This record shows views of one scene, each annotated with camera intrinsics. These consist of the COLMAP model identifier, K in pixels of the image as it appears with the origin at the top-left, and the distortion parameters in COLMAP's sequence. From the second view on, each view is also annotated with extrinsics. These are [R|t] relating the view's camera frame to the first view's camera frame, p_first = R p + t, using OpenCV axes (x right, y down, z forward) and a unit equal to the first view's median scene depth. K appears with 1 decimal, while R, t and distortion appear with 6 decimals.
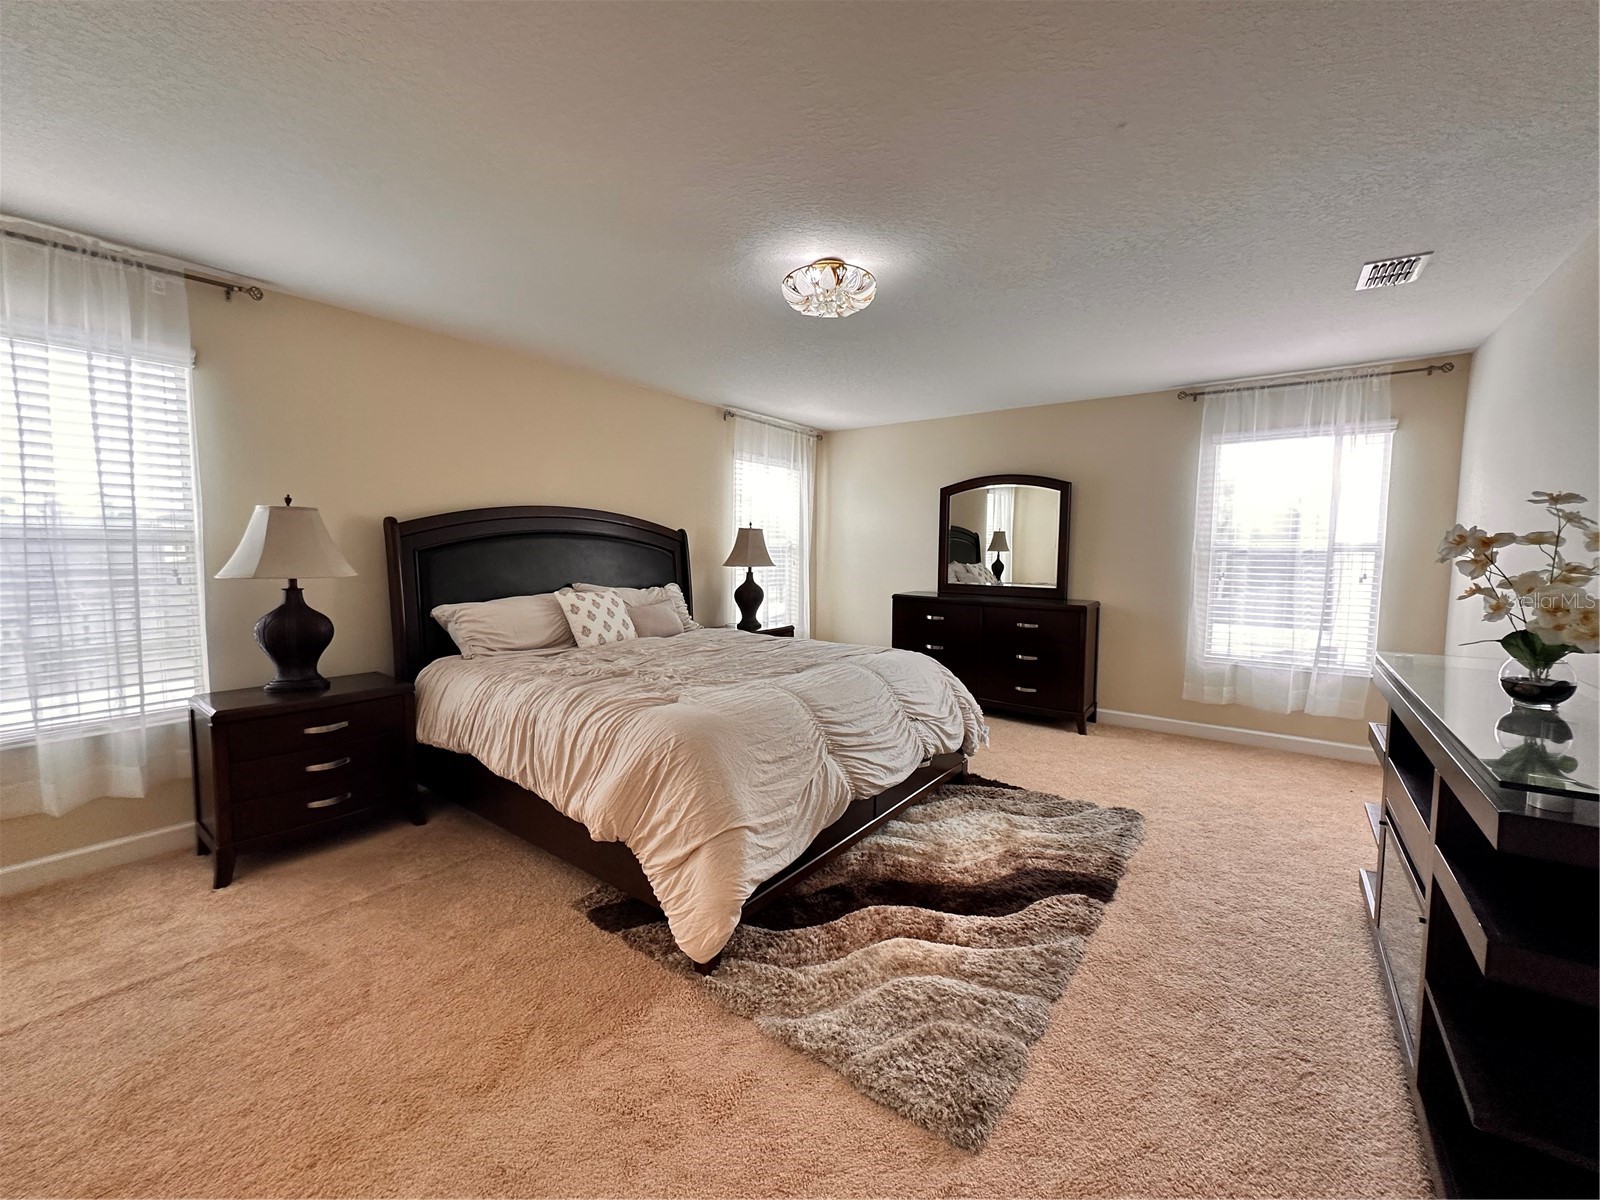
lens RADIAL K [[640.3, 0, 800.0], [0, 640.3, 600.0], [0, 0, 1]] dist [-0.000028, -0.000002]
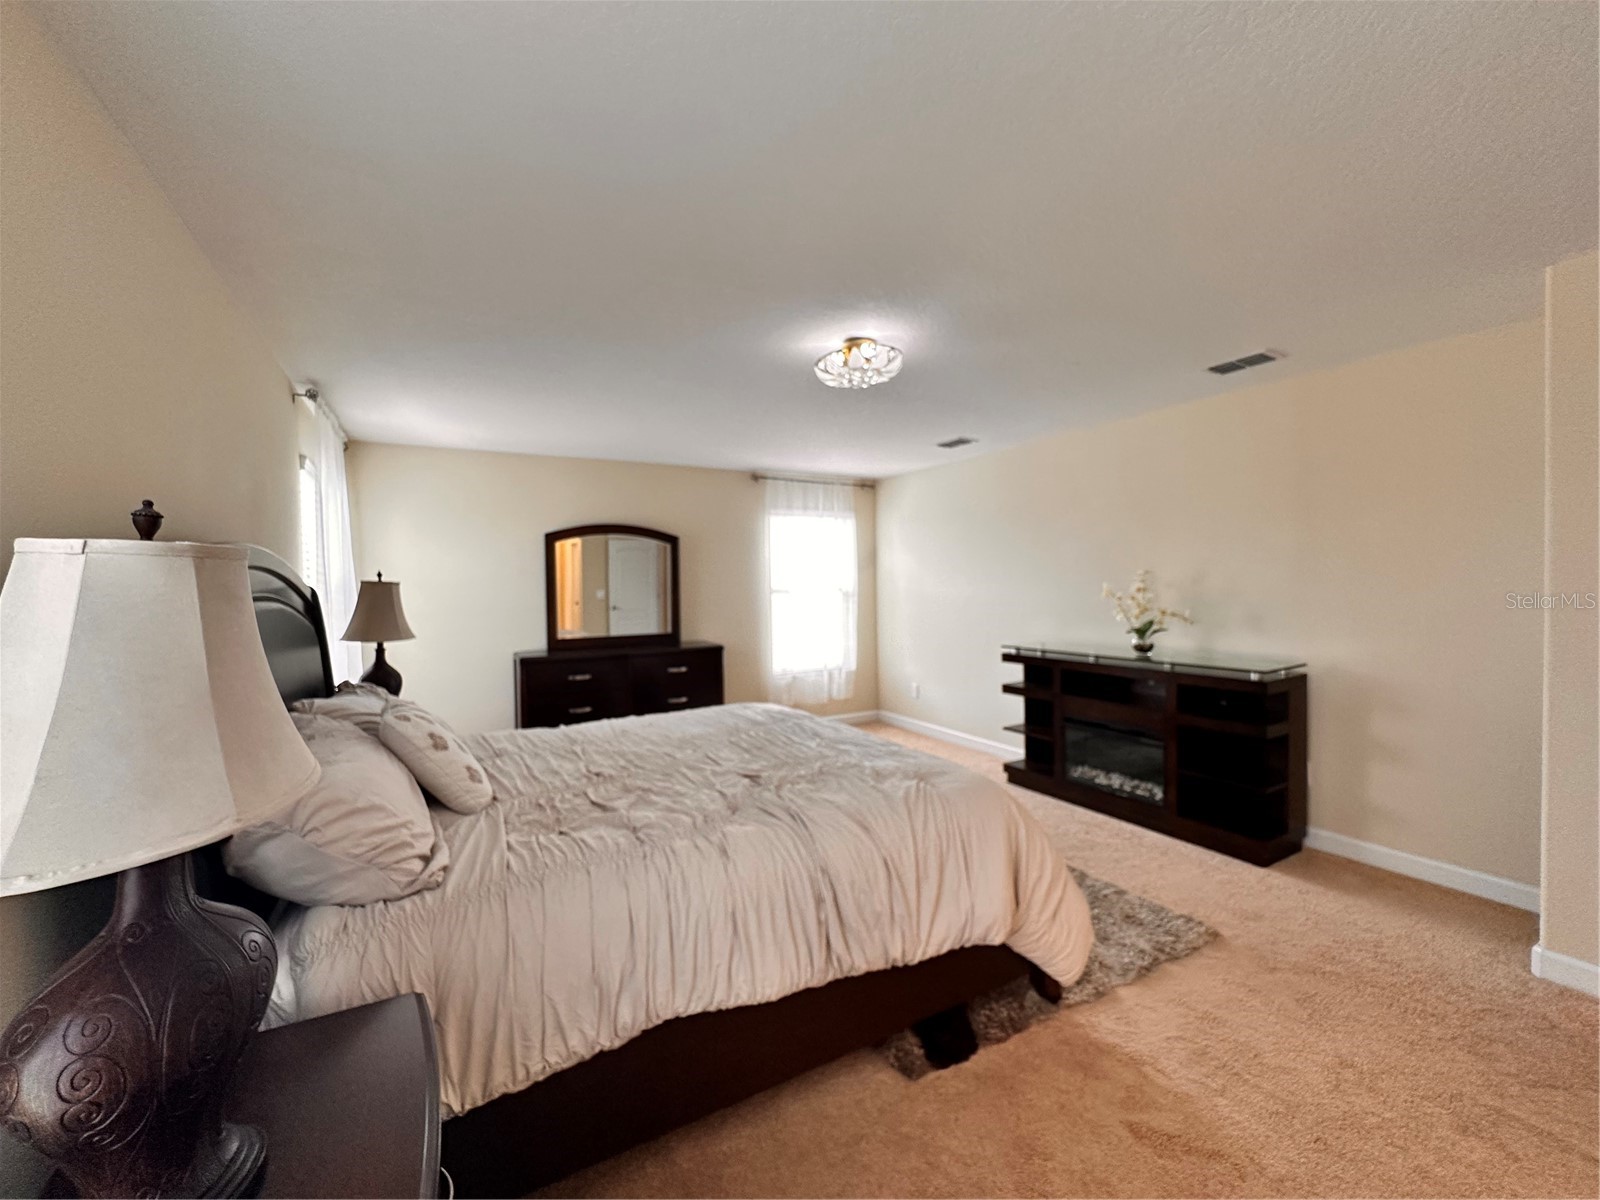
lens RADIAL K [[661.2, 0, 800.0], [0, 661.2, 600.0], [0, 0, 1]] dist [-0.000868, -0.000097]
pose [[0.397161, -0.038182, 0.916954, -0.615140], [0.096739, 0.995310, -0.000456, -0.061953], [-0.912636, 0.088887, 0.398992, 0.414675]]
